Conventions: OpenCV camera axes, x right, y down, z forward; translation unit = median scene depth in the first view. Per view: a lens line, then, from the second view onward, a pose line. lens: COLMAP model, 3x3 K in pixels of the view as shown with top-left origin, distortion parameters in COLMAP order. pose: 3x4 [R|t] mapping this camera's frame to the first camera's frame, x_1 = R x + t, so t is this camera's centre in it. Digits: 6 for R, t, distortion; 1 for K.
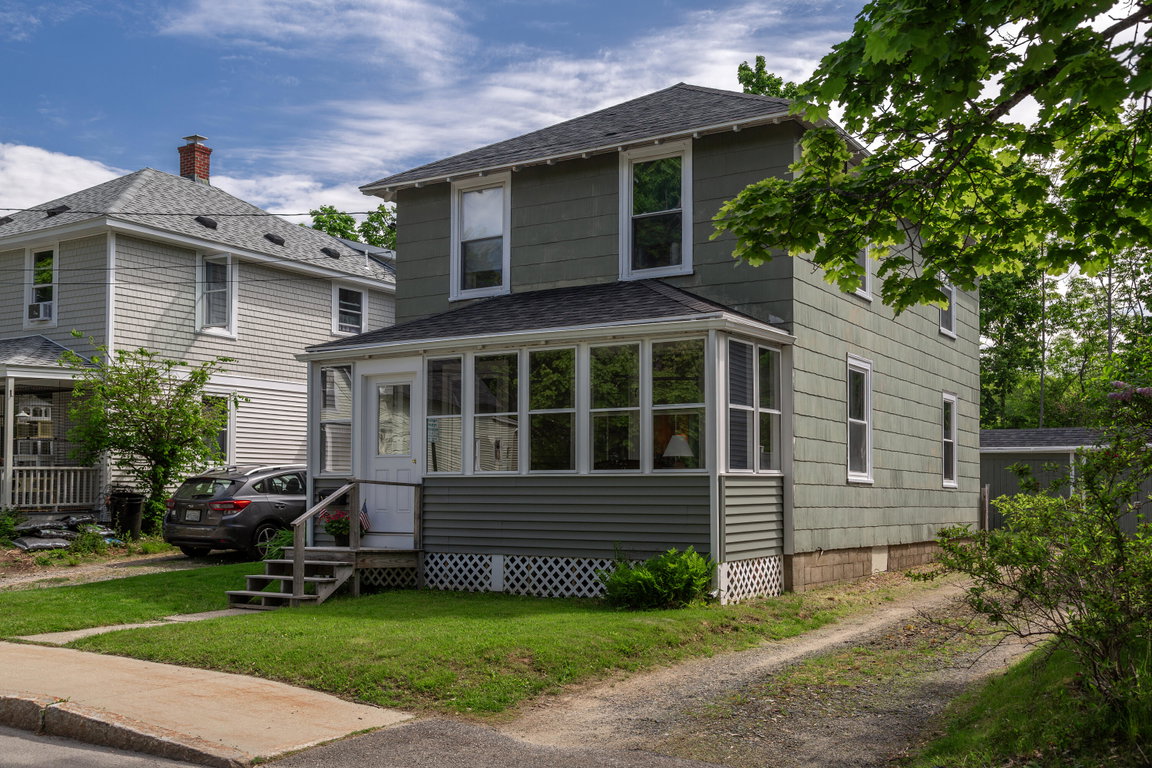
lens RADIAL K [[1120.1, 0, 622.5], [0, 1120.1, 463.3], [0, 0, 1]] dist [0.012513, -0.019091]
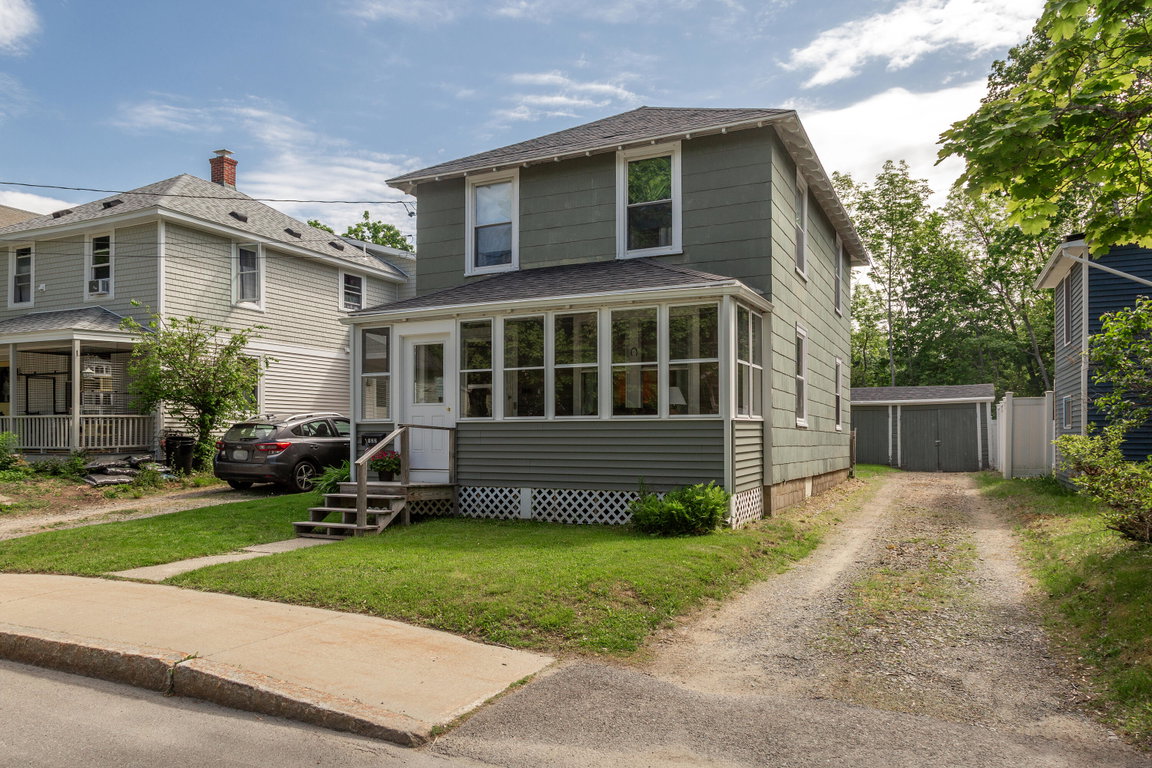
lens RADIAL K [[775.8, 0, 580.5], [0, 775.8, 432.2], [0, 0, 1]] dist [-0.003037, -0.001998]
pose [[0.995227, -0.002670, 0.097551, -0.122128], [0.000523, 0.999757, 0.022022, 0.004838], [-0.097586, -0.021866, 0.994987, 0.168257]]
